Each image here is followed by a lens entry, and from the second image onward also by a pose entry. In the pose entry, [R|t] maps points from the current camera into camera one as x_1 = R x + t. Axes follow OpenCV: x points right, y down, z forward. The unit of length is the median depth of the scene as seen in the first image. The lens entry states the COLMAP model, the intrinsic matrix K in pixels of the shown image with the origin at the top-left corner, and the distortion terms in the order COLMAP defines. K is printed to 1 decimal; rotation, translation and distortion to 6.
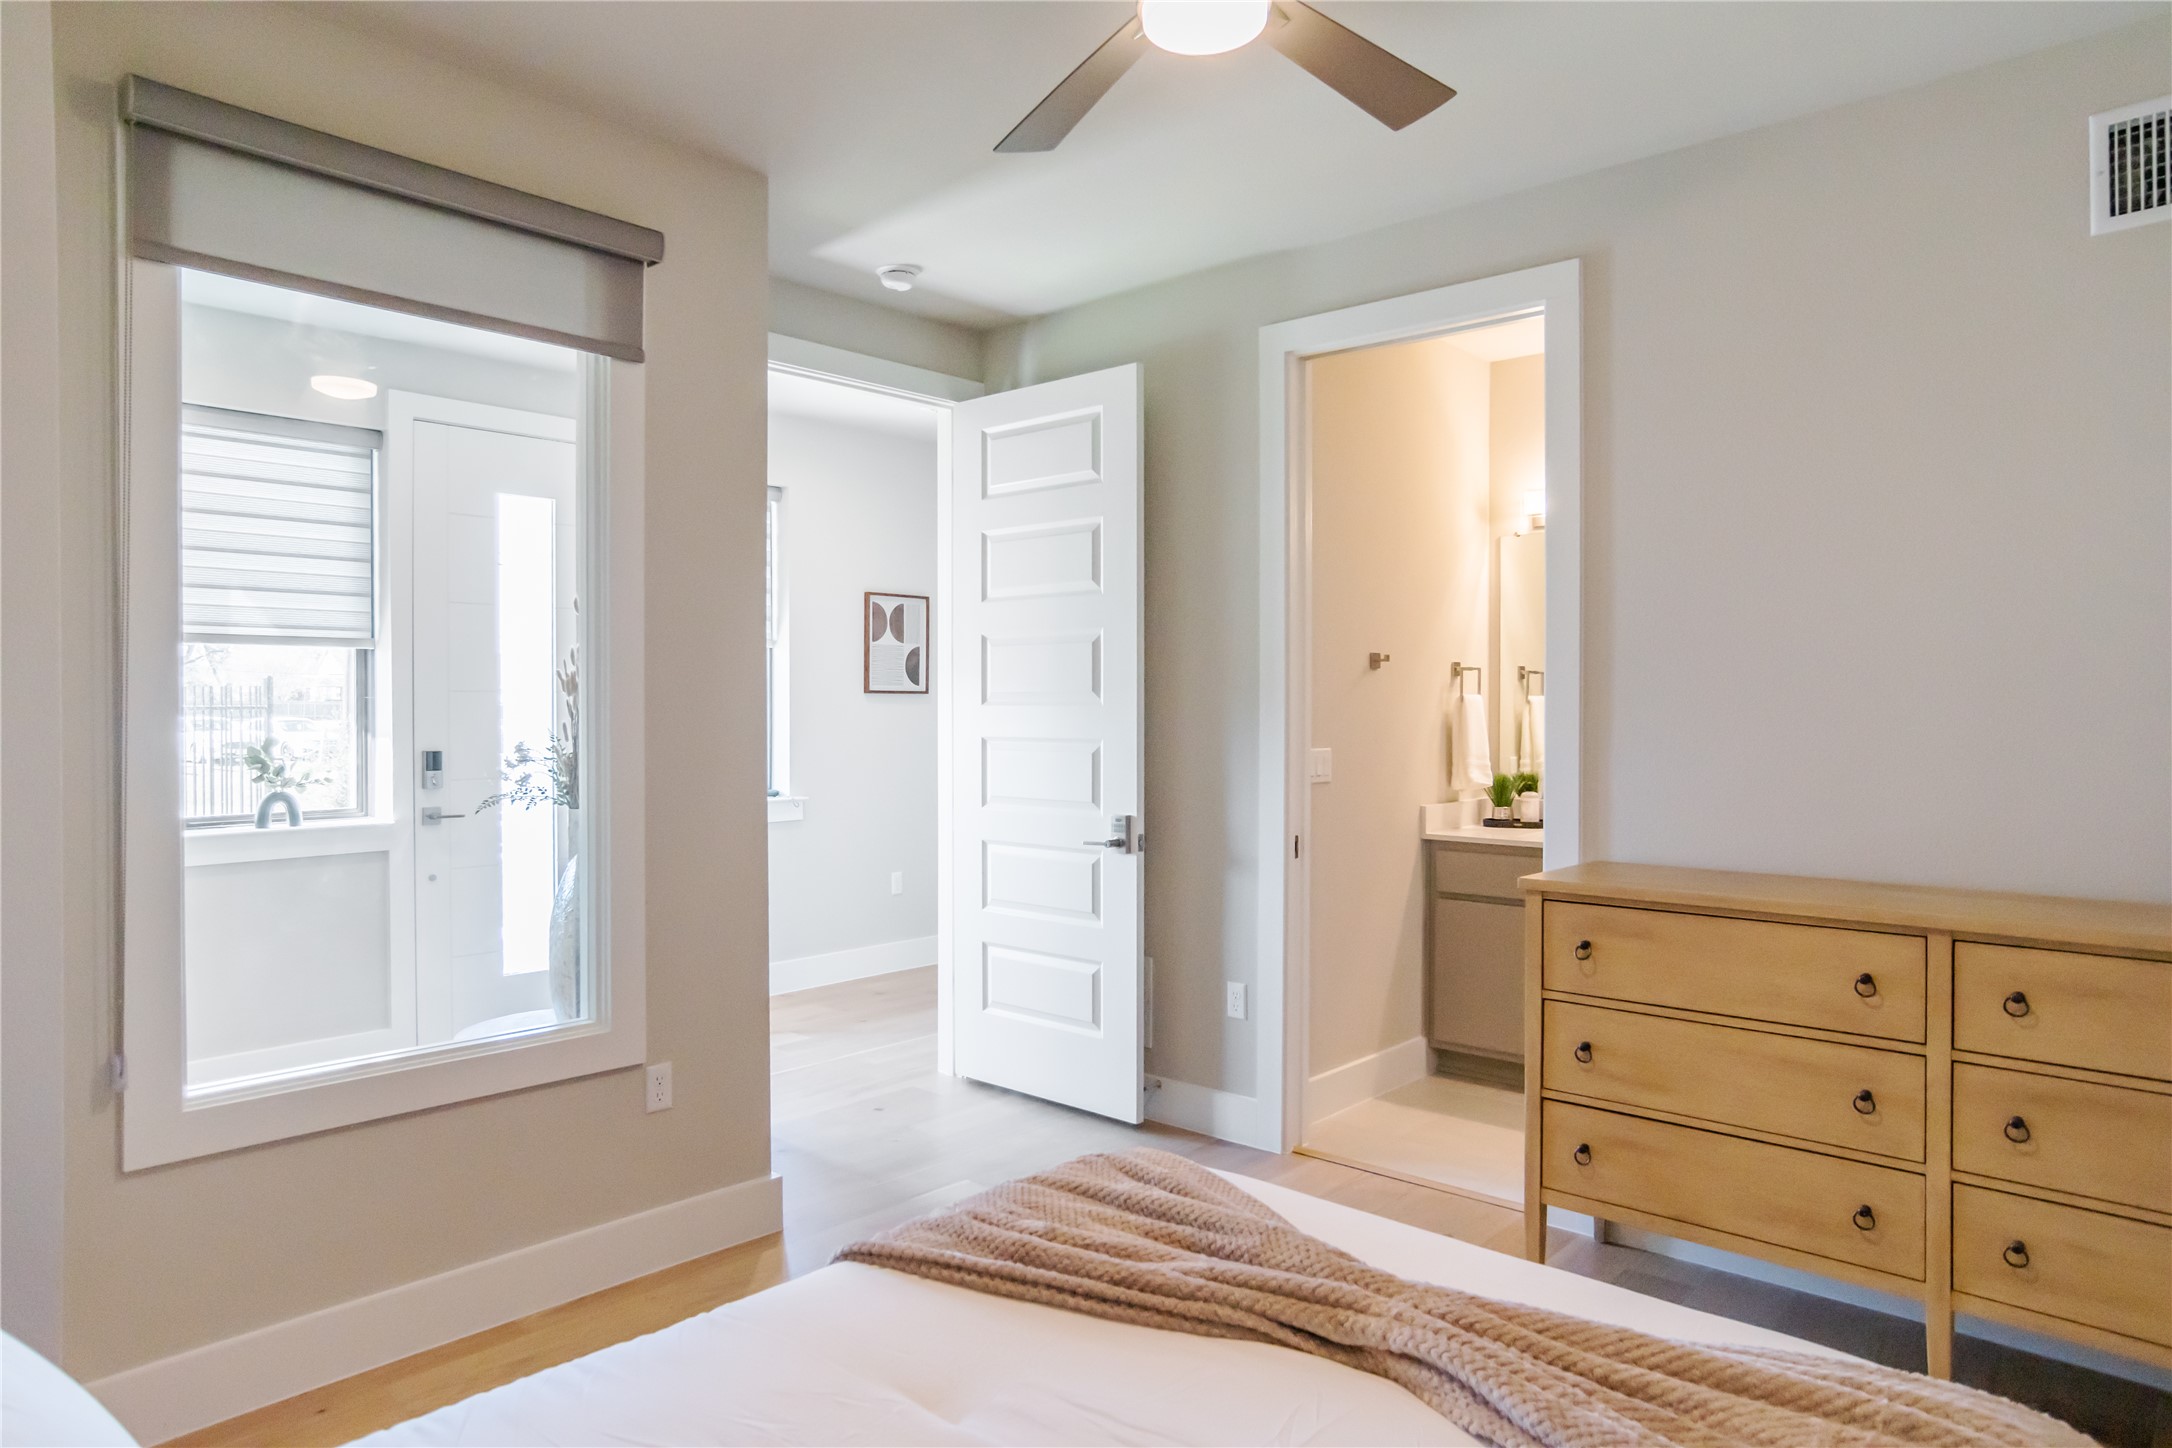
lens RADIAL K [[1368.8, 0, 1084.4], [0, 1368.8, 686.0], [0, 0, 1]] dist [-0.065035, 0.046513]
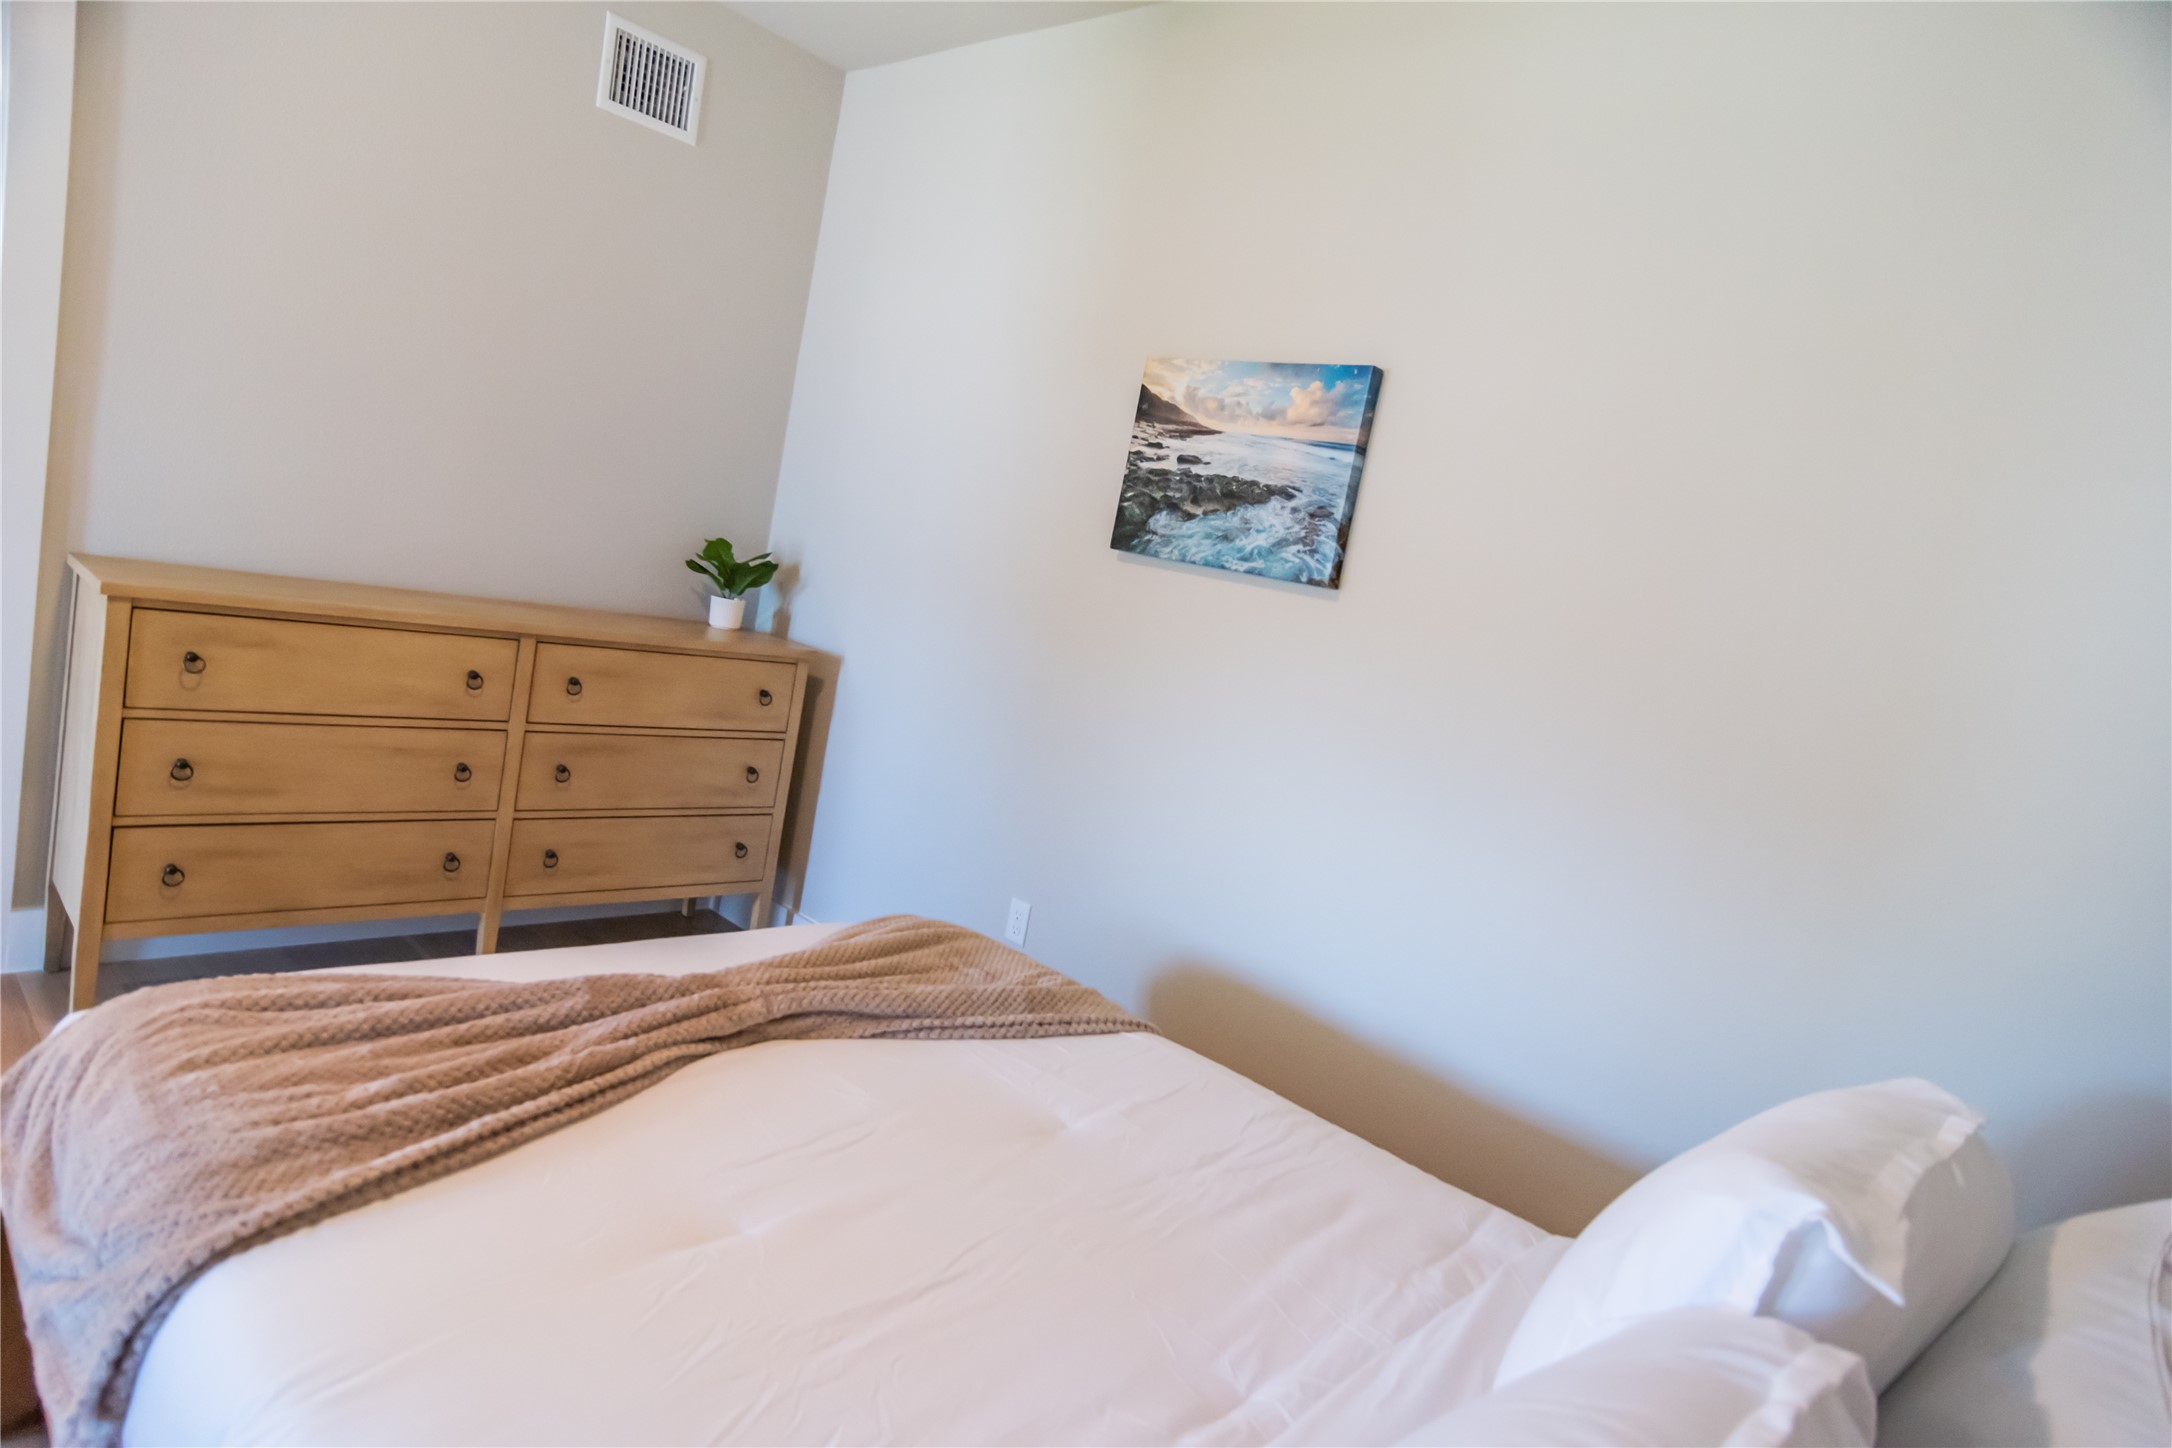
lens RADIAL K [[1252.0, 0, 1094.3], [0, 1252.0, 681.6], [0, 0, 1]] dist [-0.052315, 0.043328]
pose [[-0.027909, -0.095756, 0.995014, -0.590884], [-0.203327, 0.975136, 0.088140, 0.009586], [-0.978713, -0.199853, -0.046685, 0.524271]]
